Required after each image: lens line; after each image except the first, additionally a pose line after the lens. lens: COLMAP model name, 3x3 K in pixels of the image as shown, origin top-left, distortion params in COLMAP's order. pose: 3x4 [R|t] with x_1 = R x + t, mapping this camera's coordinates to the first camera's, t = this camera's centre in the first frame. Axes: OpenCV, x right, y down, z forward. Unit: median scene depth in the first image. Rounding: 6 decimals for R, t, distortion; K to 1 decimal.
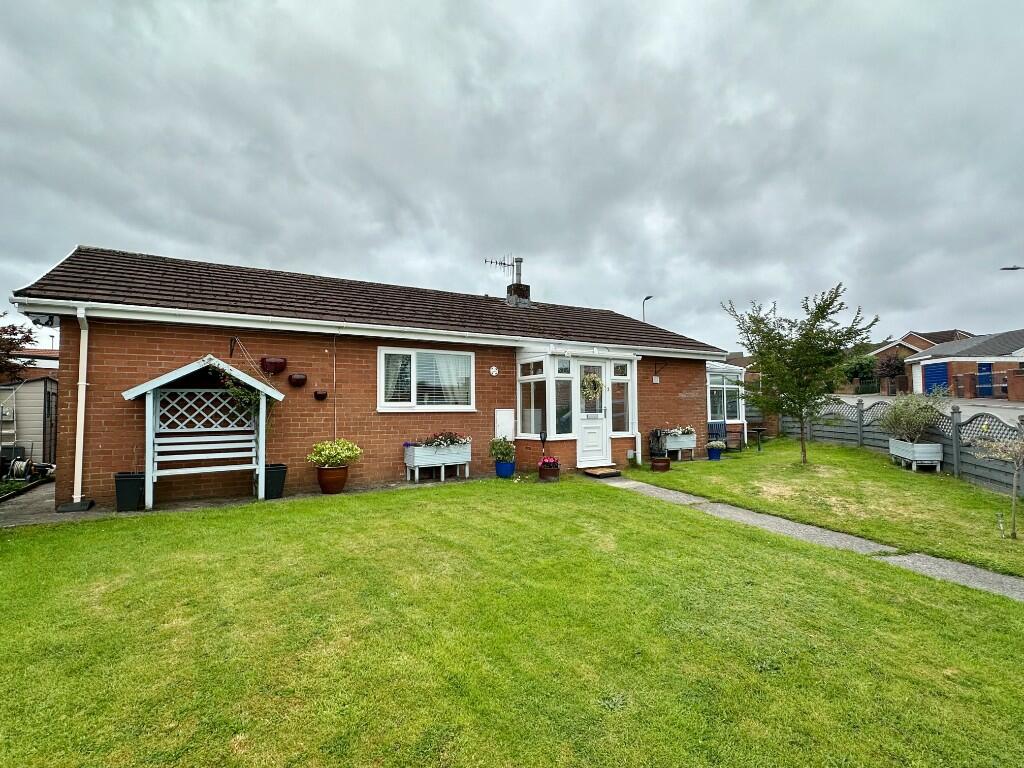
lens RADIAL K [[530.8, 0, 512.0], [0, 530.8, 384.0], [0, 0, 1]] dist [0.002099, 0.000614]
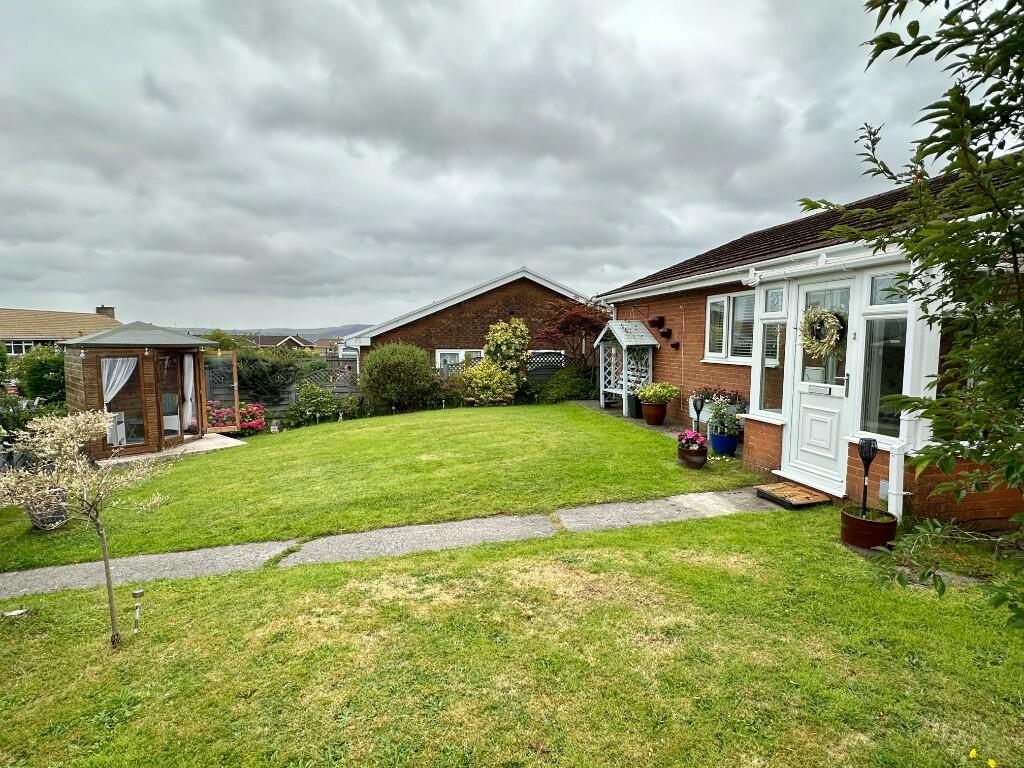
lens RADIAL K [[530.8, 0, 512.0], [0, 530.8, 384.0], [0, 0, 1]] dist [0.002099, 0.000614]
pose [[-0.364991, 0.085675, -0.927060, 0.811597], [0.051482, 0.996091, 0.071786, 0.003244], [0.929586, -0.021526, -0.367975, 0.999859]]
